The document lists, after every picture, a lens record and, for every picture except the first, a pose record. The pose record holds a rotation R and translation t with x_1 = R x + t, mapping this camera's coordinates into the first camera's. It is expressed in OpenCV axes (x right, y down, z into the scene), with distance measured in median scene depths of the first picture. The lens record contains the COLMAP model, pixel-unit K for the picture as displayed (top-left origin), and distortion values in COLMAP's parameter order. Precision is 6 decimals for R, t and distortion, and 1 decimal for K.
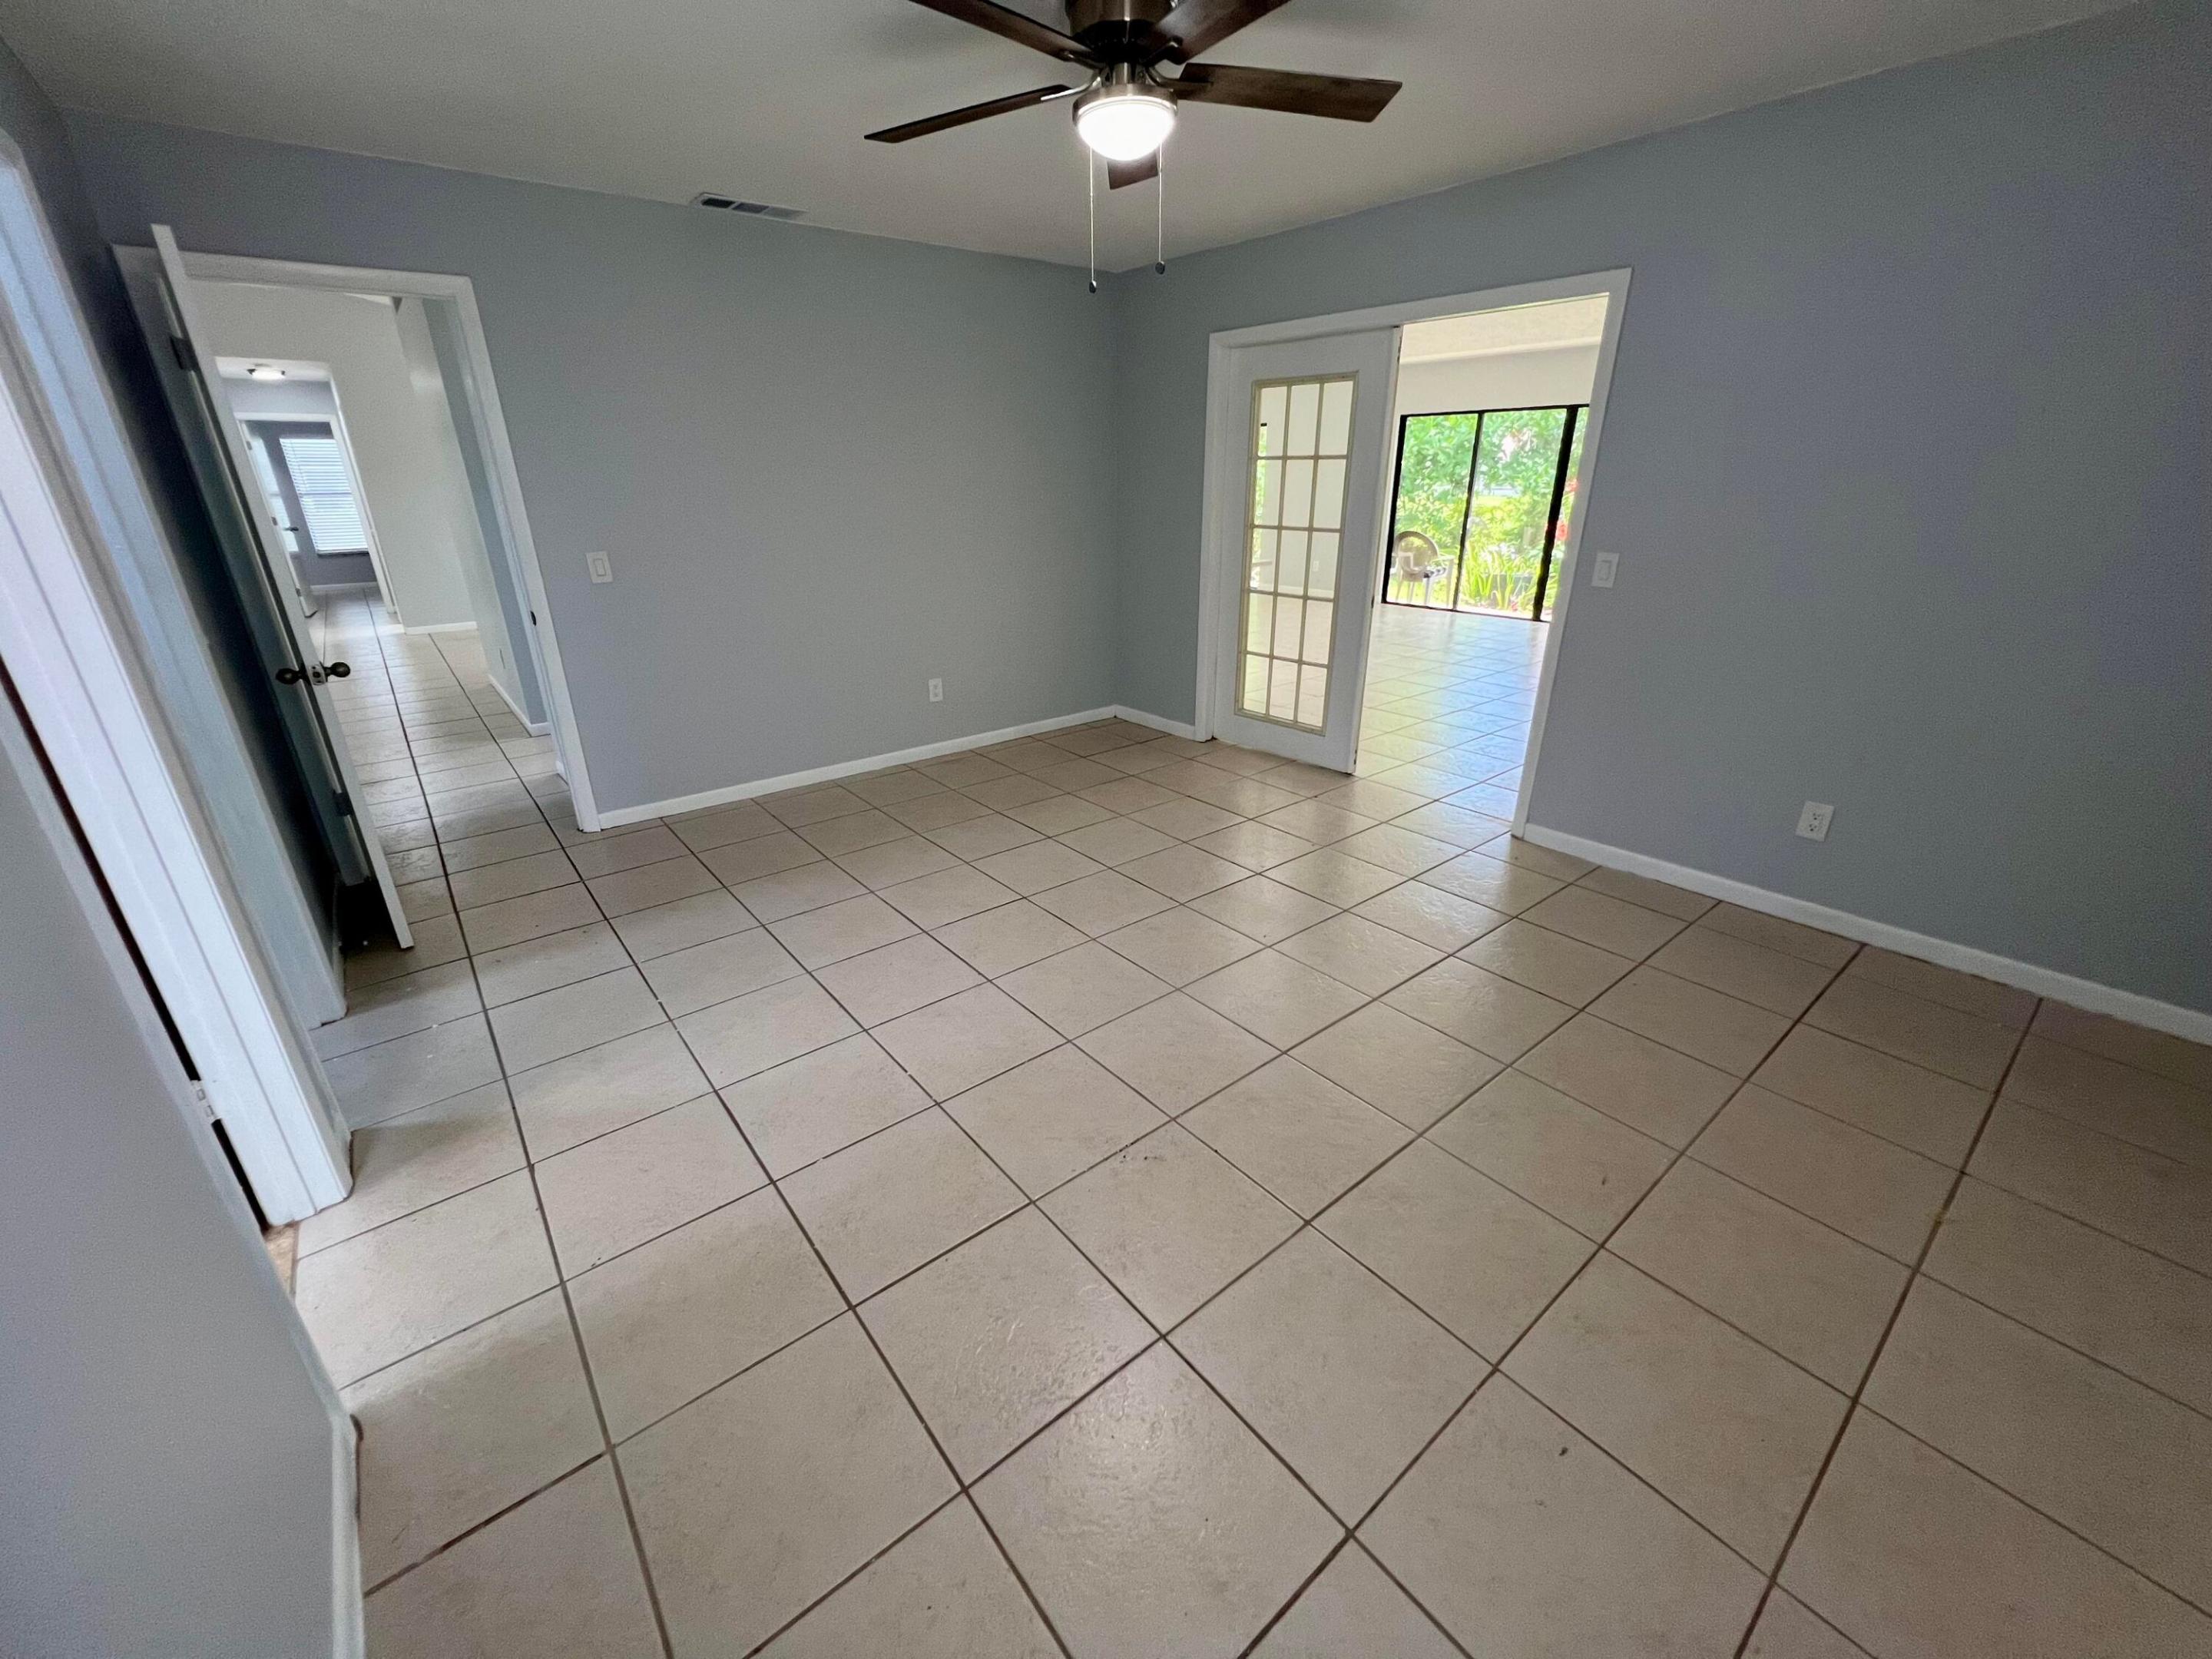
lens RADIAL K [[882.6, 0, 1106.0], [0, 882.6, 829.5], [0, 0, 1]] dist [0.001210, -0.000145]
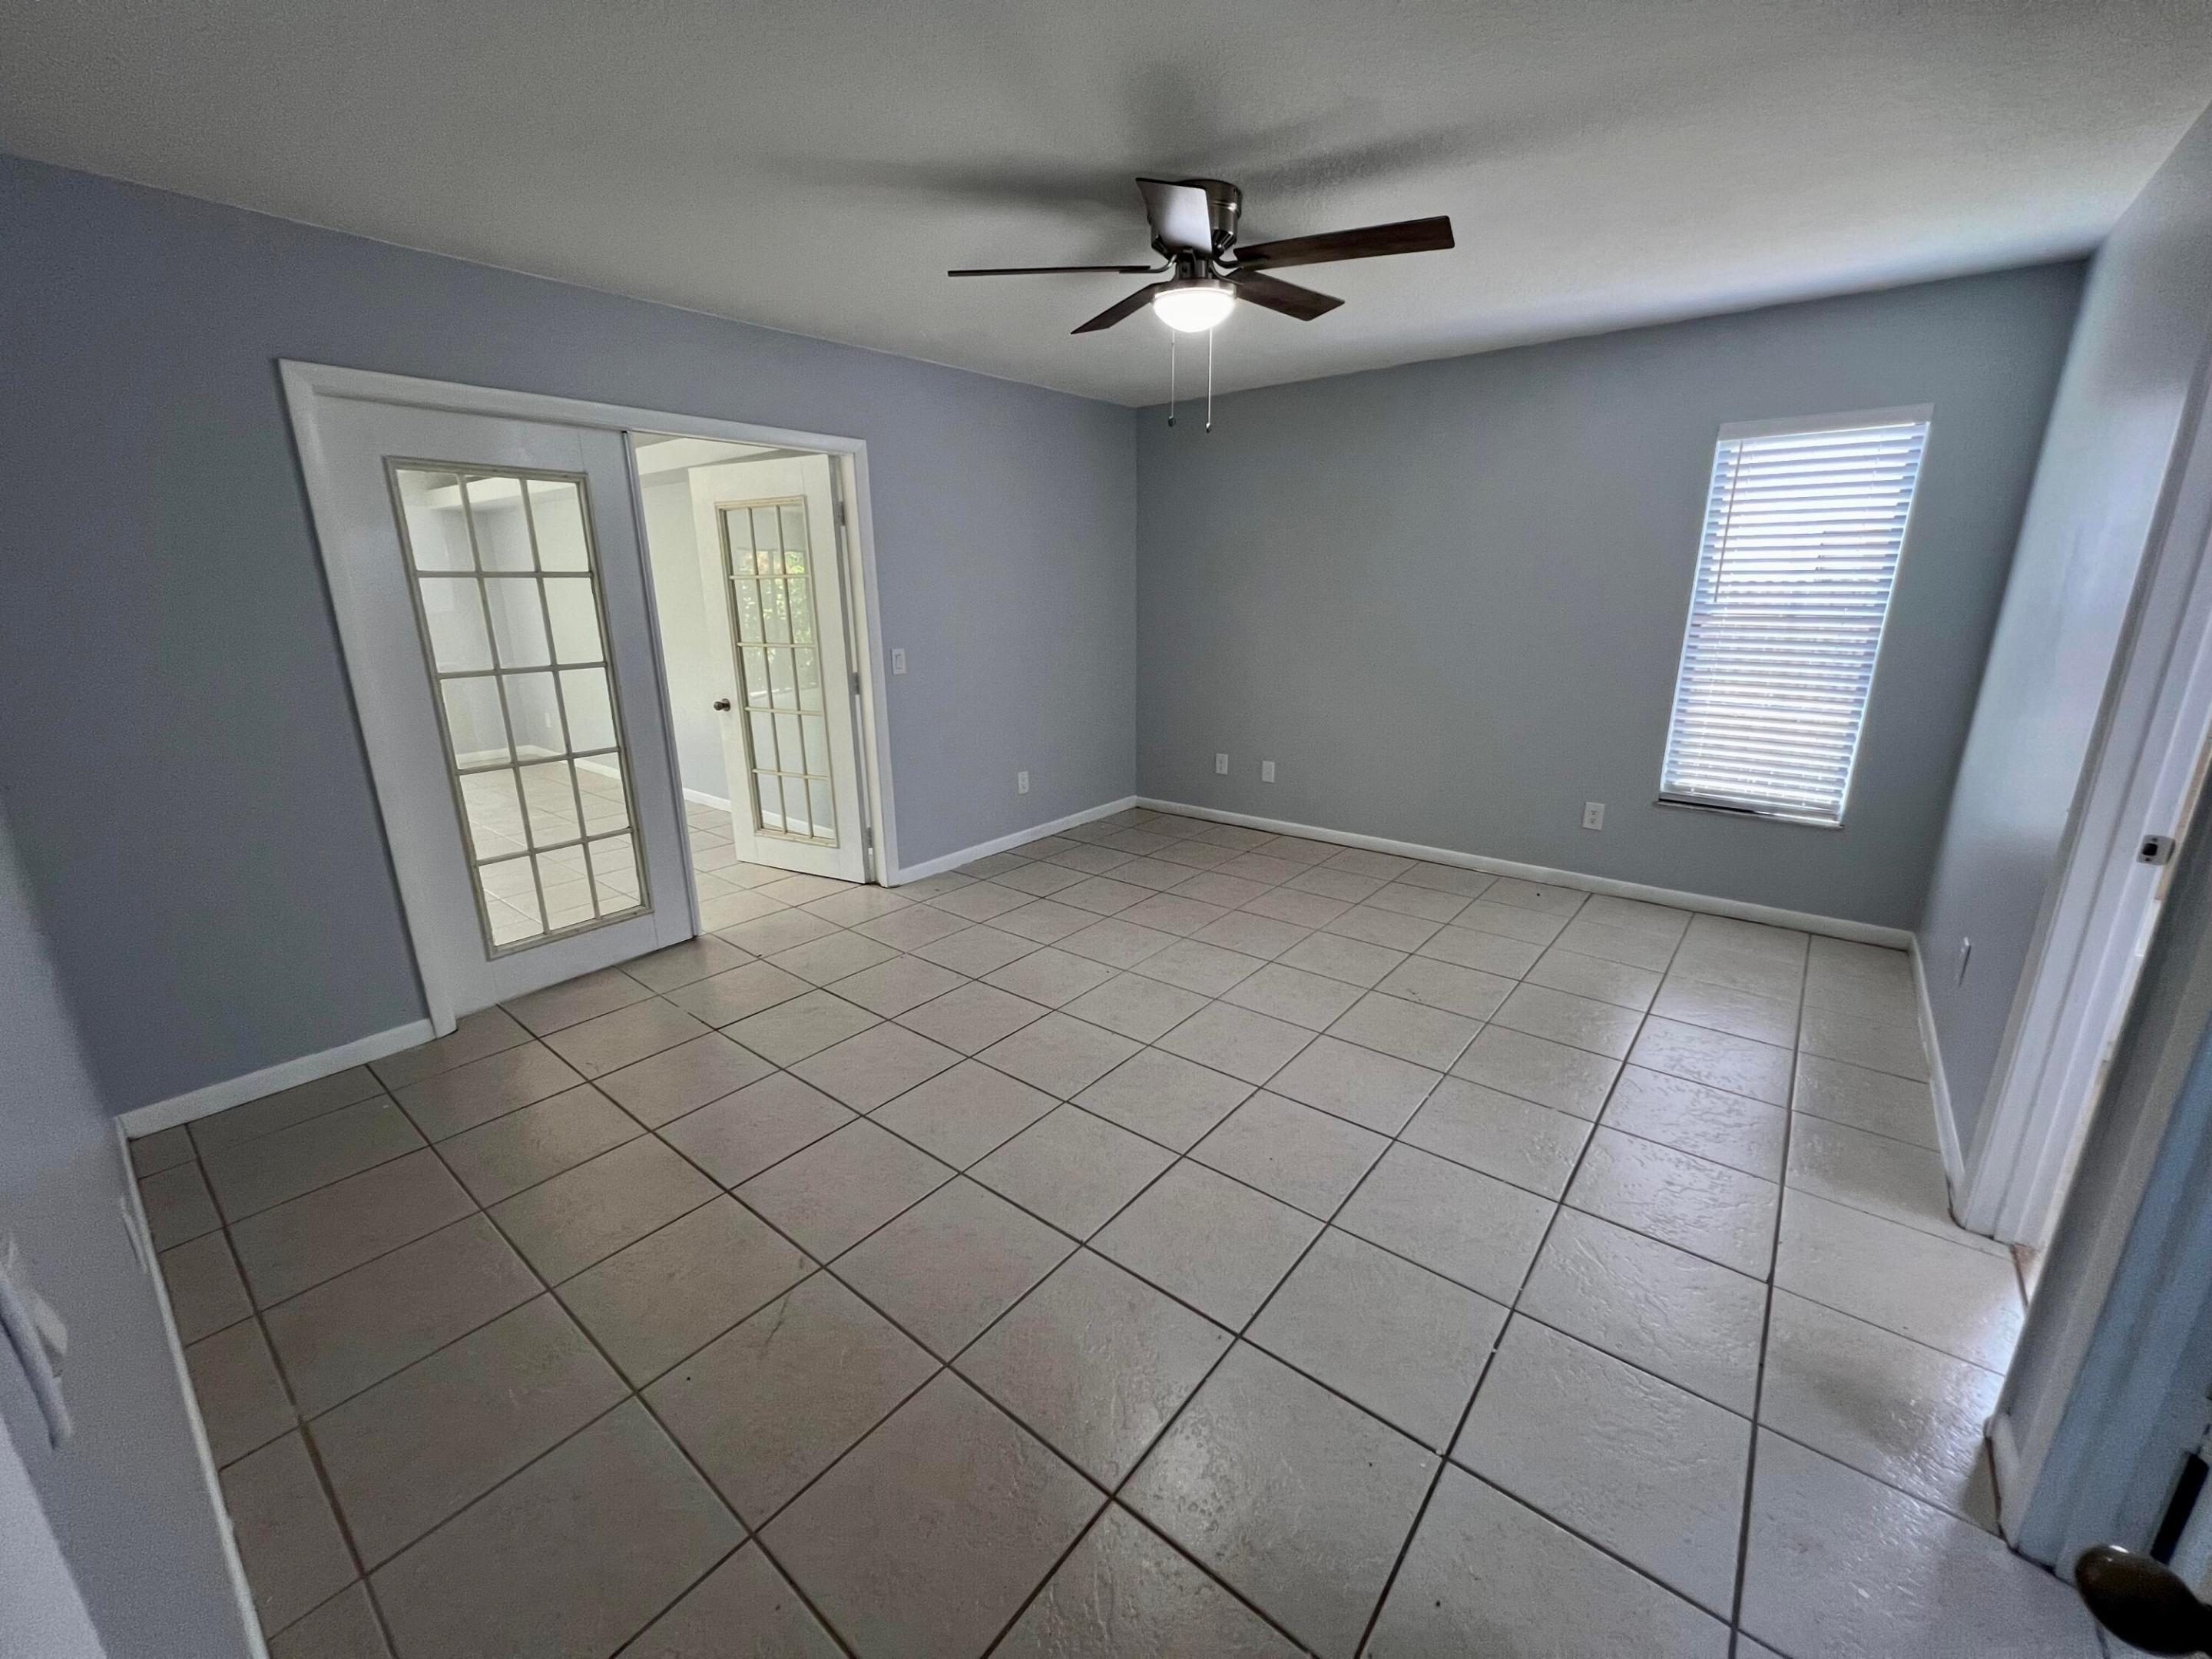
lens RADIAL K [[882.6, 0, 1106.0], [0, 882.6, 829.5], [0, 0, 1]] dist [0.001210, -0.000145]
pose [[-0.214035, -0.249068, 0.944539, -0.561973], [0.380594, 0.869270, 0.315464, -0.261010], [-0.899631, 0.427007, -0.091261, 0.661566]]
